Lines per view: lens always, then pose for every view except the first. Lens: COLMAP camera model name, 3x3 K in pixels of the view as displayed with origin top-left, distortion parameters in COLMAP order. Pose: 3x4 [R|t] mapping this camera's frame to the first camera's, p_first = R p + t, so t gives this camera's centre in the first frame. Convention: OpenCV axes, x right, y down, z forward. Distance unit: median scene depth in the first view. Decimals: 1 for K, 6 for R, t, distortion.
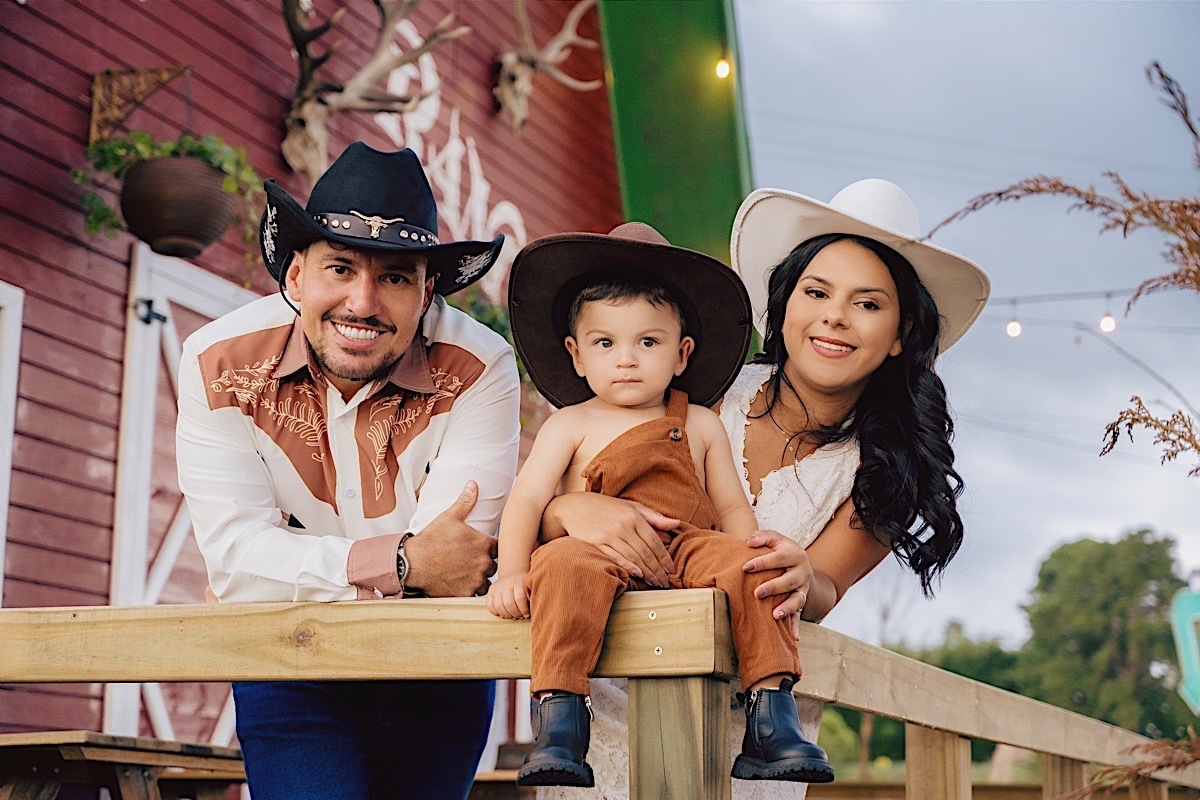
lens RADIAL K [[2151.6, 0, 596.9], [0, 2151.6, 407.0], [0, 0, 1]] dist [0.020299, -0.029189]
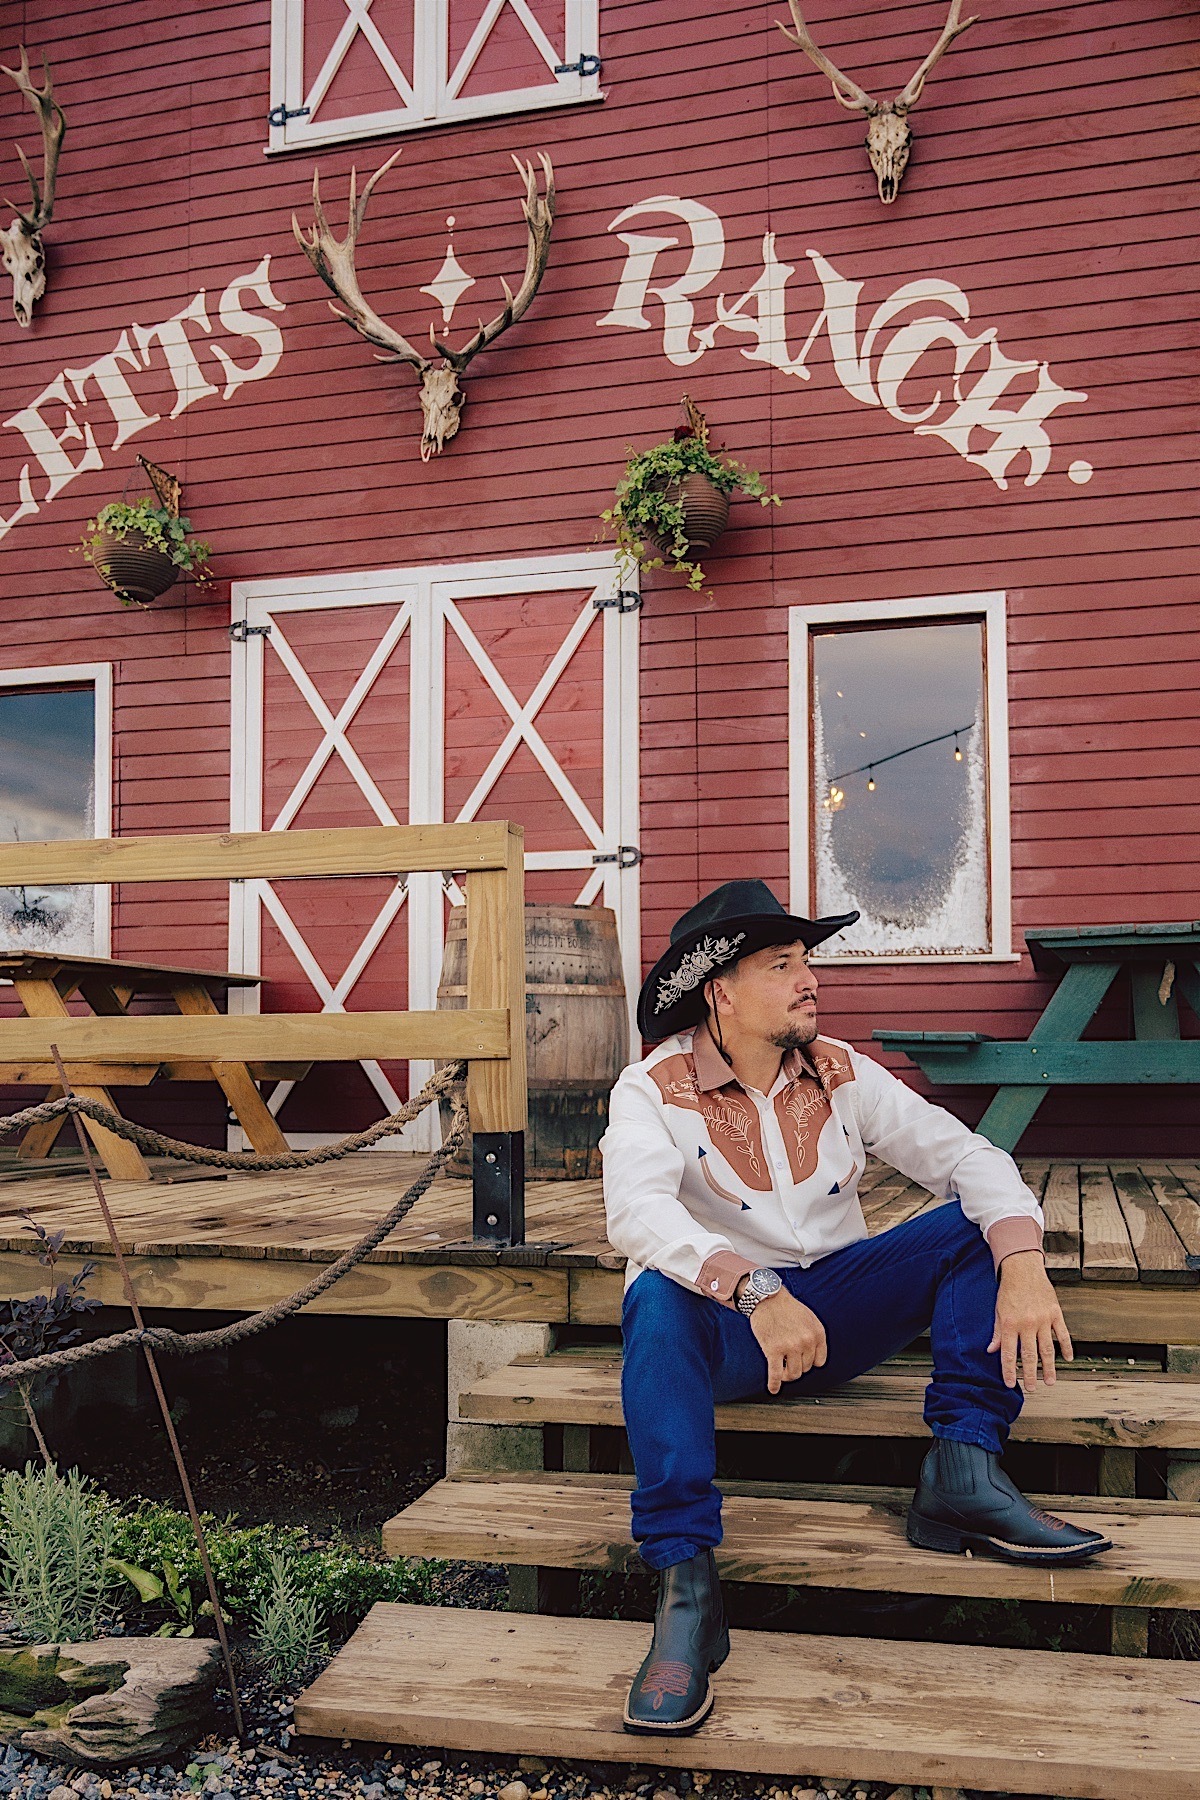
lens RADIAL K [[1622.0, 0, 645.2], [0, 1622.0, 992.1], [0, 0, 1]] dist [-0.010597, 0.009030]
pose [[0.120761, -0.068288, -0.990330, 0.815959], [0.197558, 0.979328, -0.043439, 0.272971], [0.972825, -0.190402, 0.131755, 1.104314]]
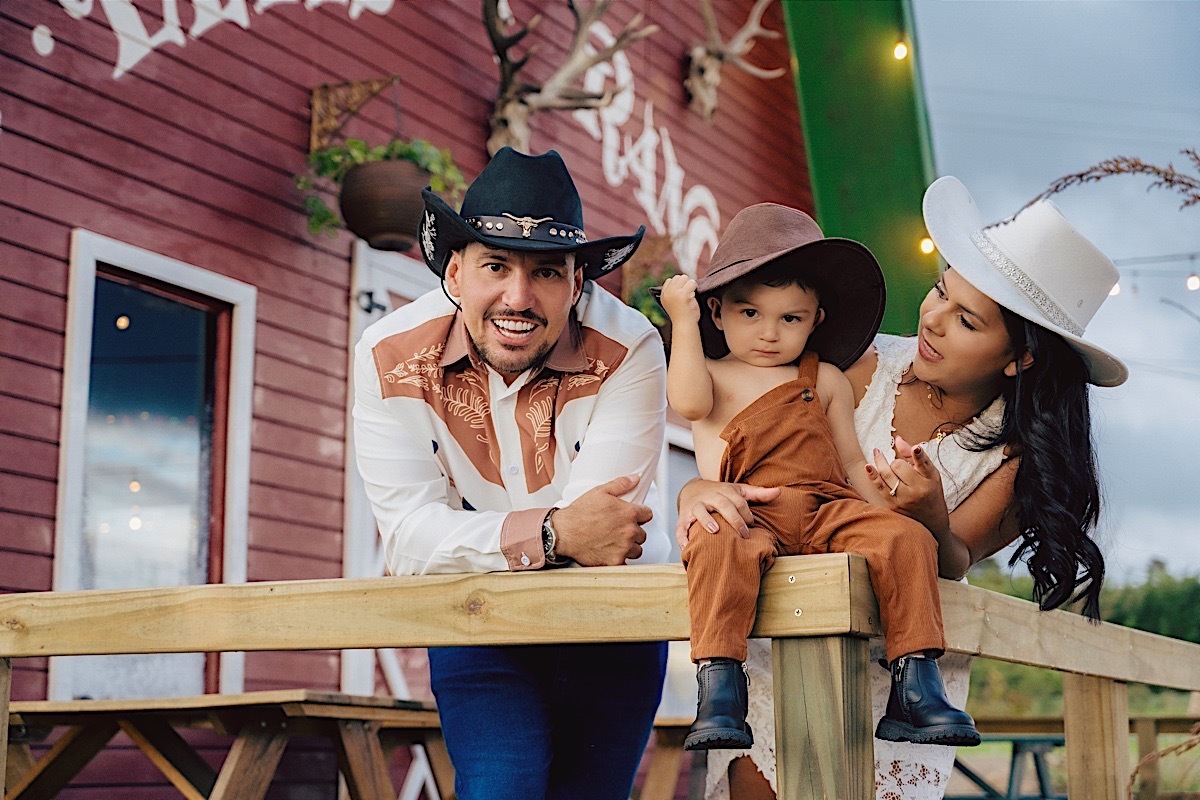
lens RADIAL K [[1987.5, 0, 591.4], [0, 1987.5, 398.9], [0, 0, 1]] dist [0.002956, -0.005013]
pose [[0.993347, -0.033543, -0.110166, 0.014470], [0.034997, 0.999324, 0.011282, -0.002596], [0.109713, -0.015063, 0.993849, 0.005052]]
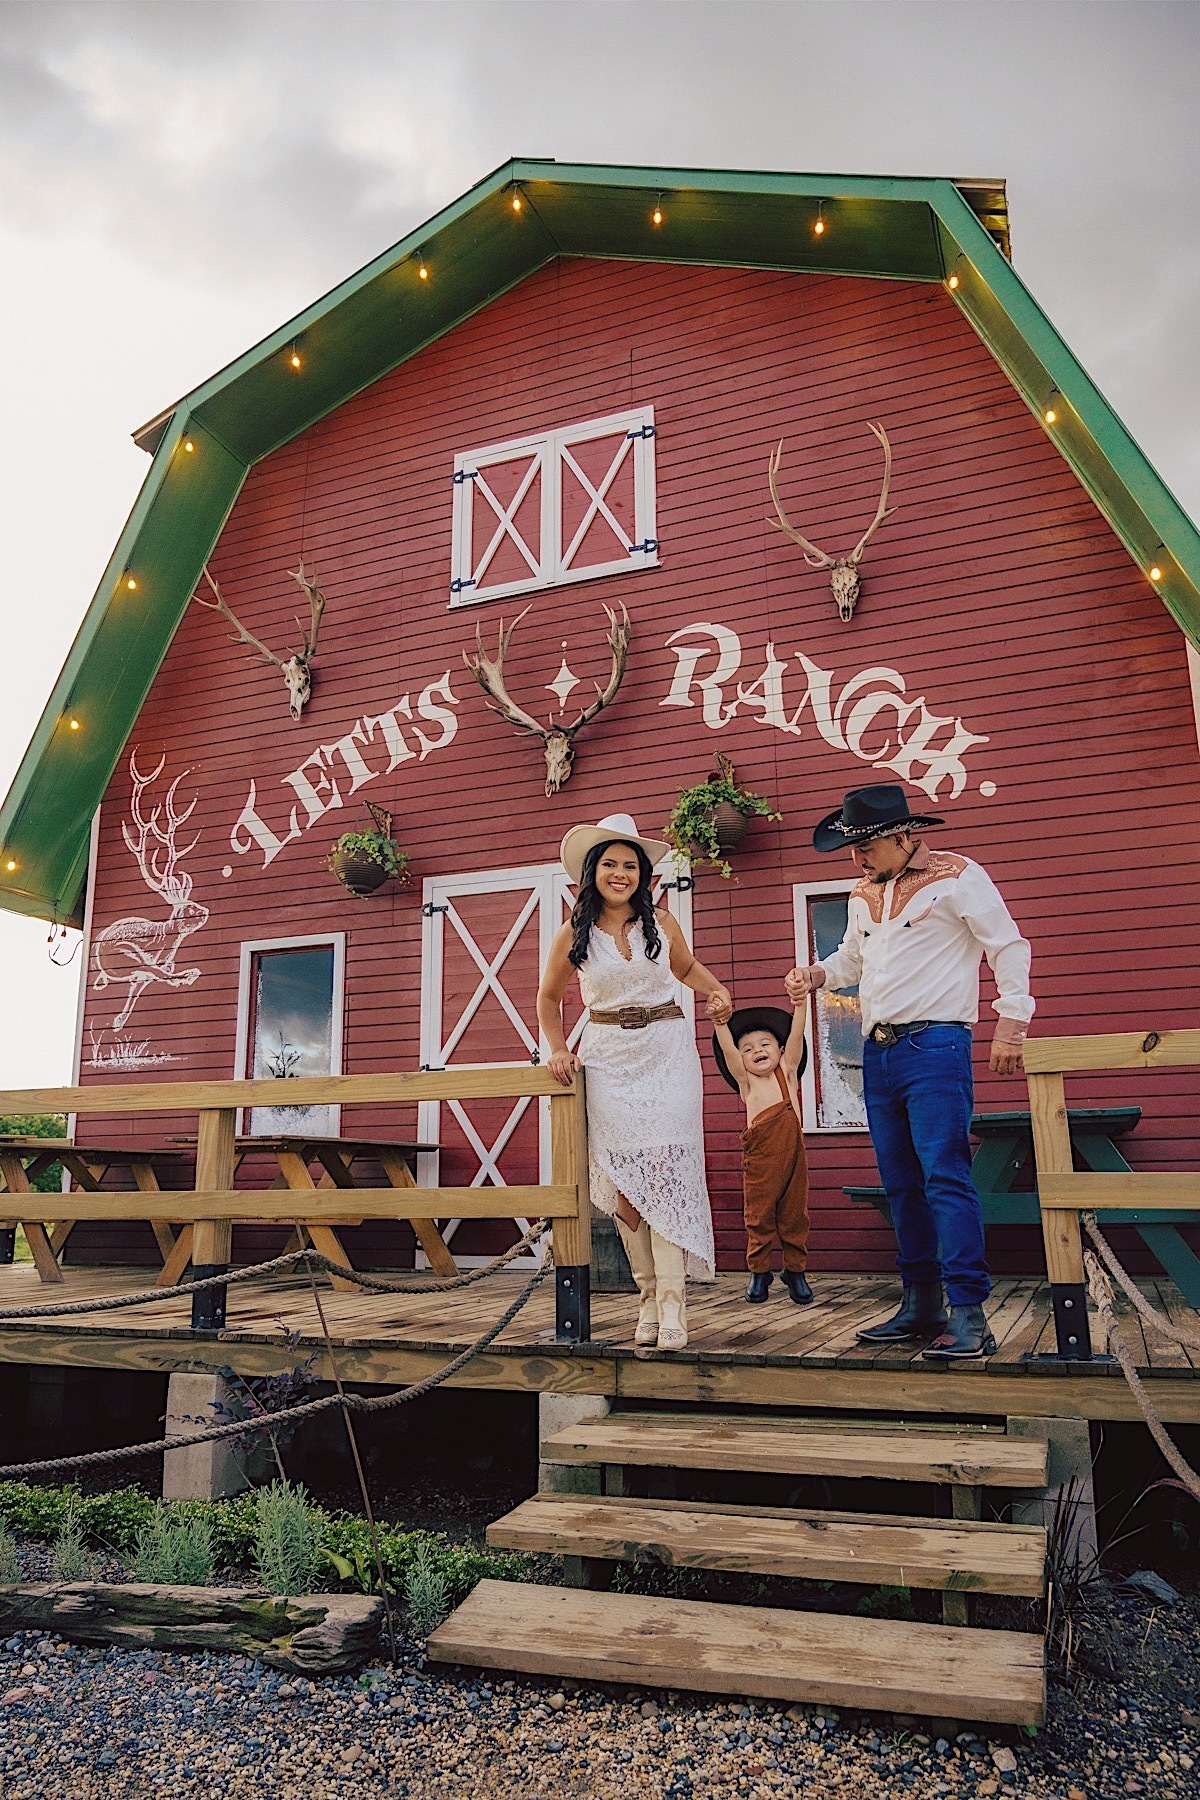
lens RADIAL K [[1239.1, 0, 593.0], [0, 1239.1, 896.8], [0, 0, 1]] dist [-0.013293, 0.006711]
pose [[-0.004490, -0.252485, -0.967590, 0.927445], [0.202941, 0.947235, -0.248115, 0.266552], [0.979181, -0.197478, 0.046987, 1.134034]]
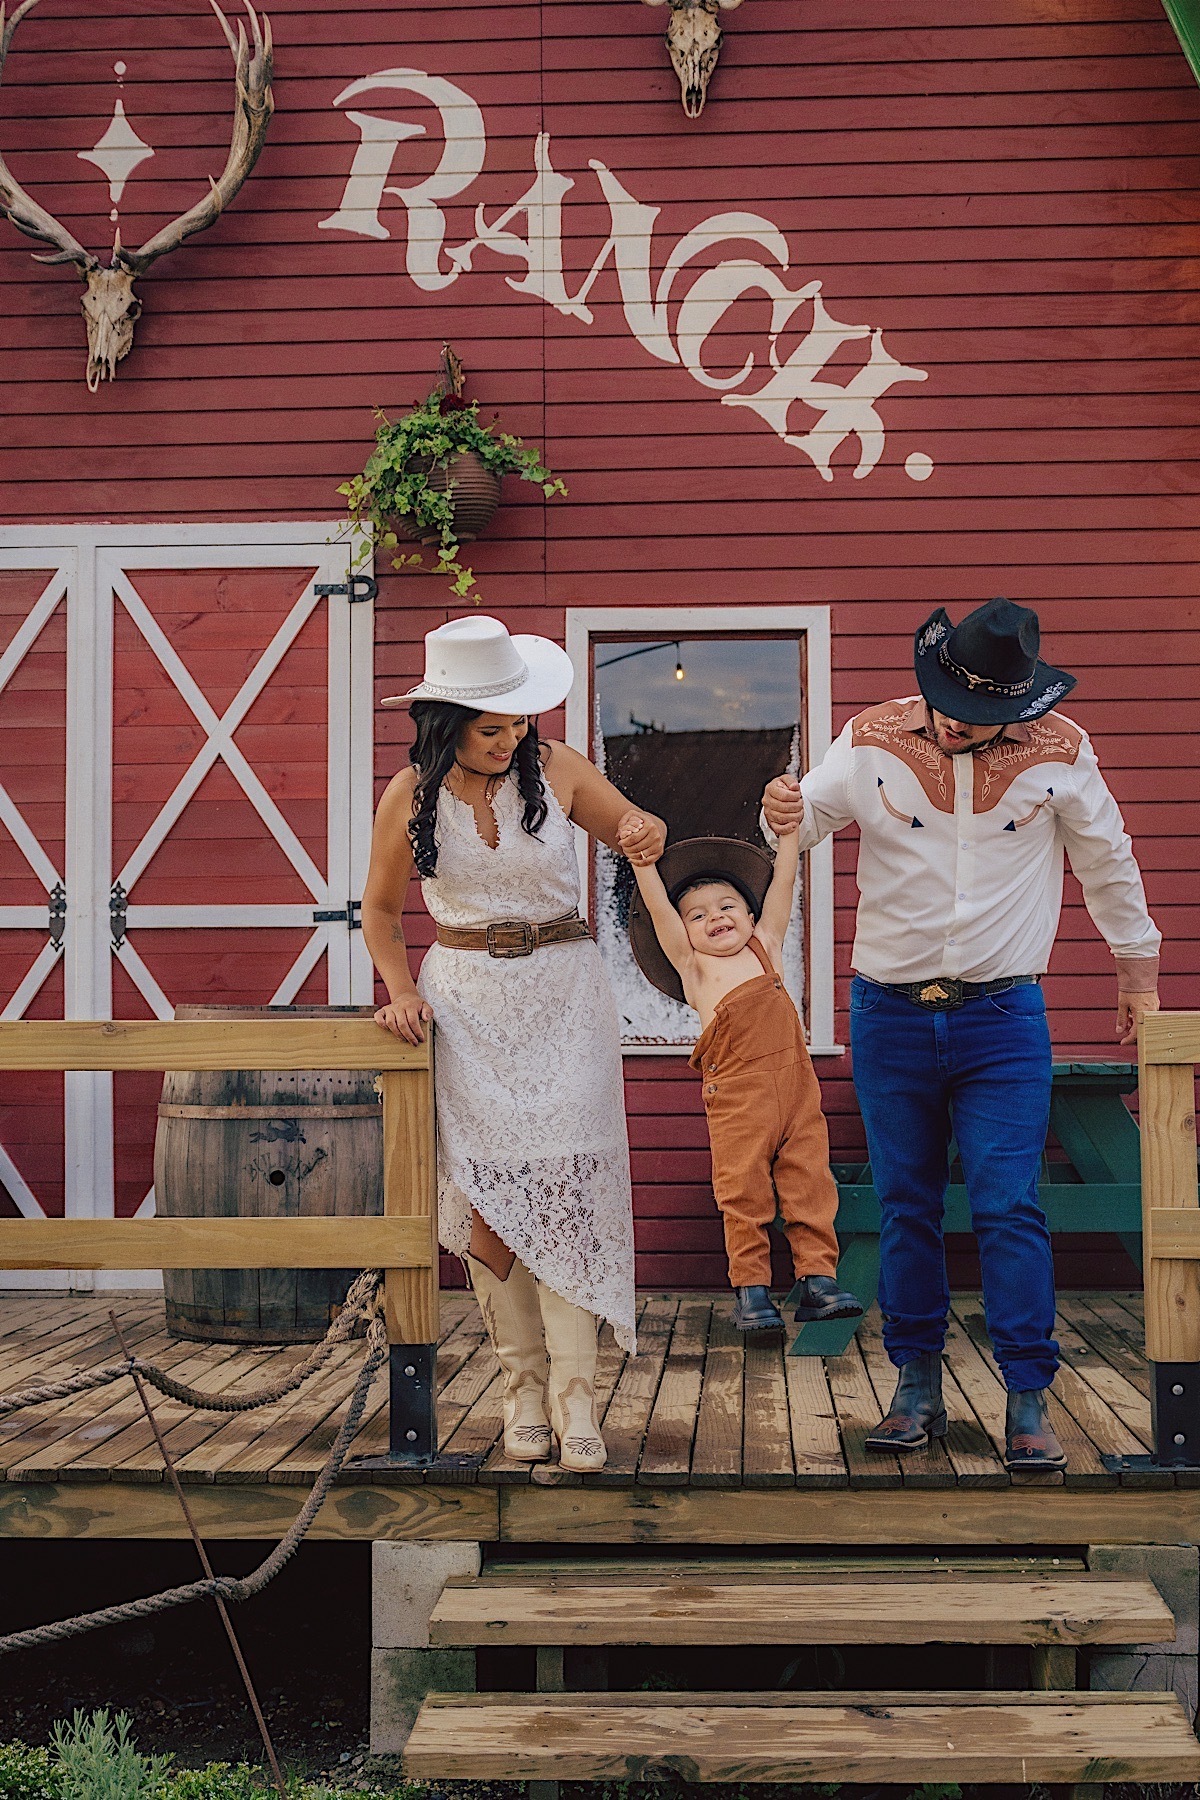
lens RADIAL K [[2613.3, 0, 597.3], [0, 2613.3, 935.5], [0, 0, 1]] dist [-0.007824, 0.080520]
pose [[0.315283, -0.055846, -0.947353, 1.060892], [0.193456, 0.981087, 0.006549, 0.174432], [0.929070, -0.185336, 0.320124, 0.947103]]
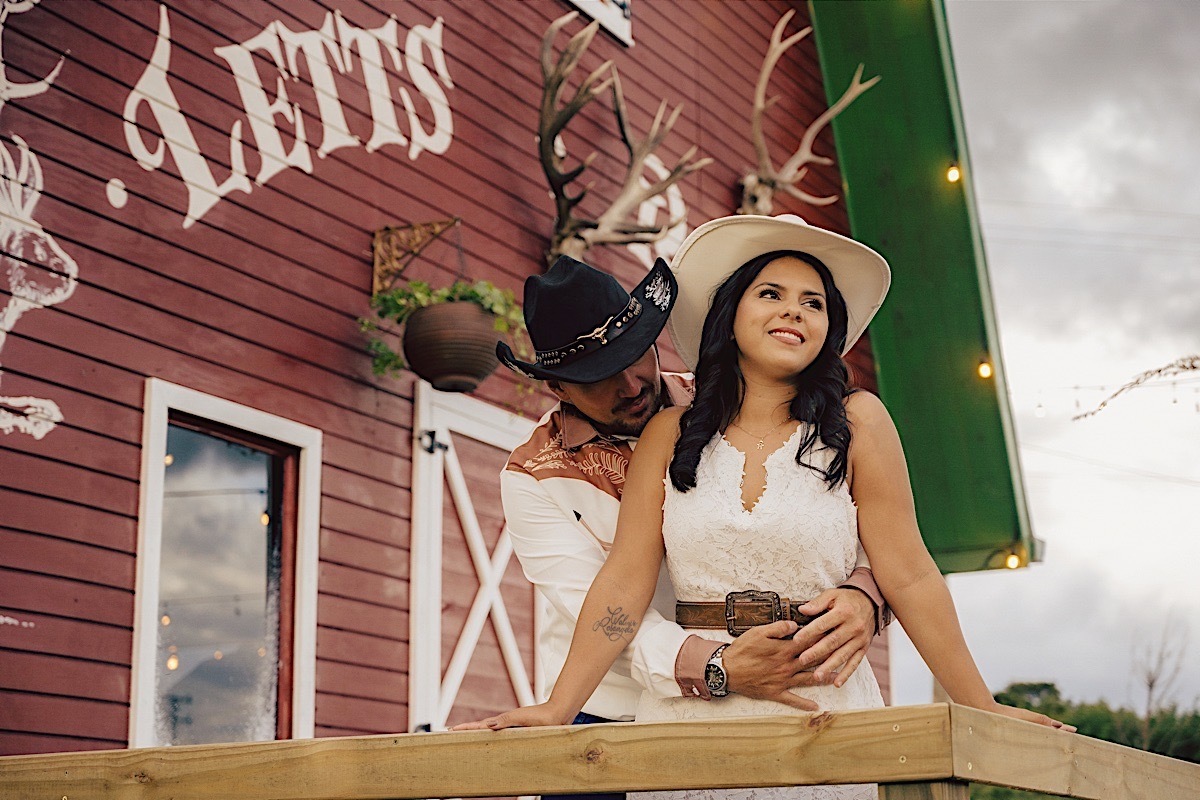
lens RADIAL K [[2088.3, 0, 606.8], [0, 2088.3, 403.3], [0, 0, 1]] dist [0.027789, -0.010439]
pose [[0.991870, -0.053065, -0.115661, 0.004204], [0.048117, 0.997820, -0.045166, -0.012059], [0.117806, 0.039233, 0.992261, -0.046468]]
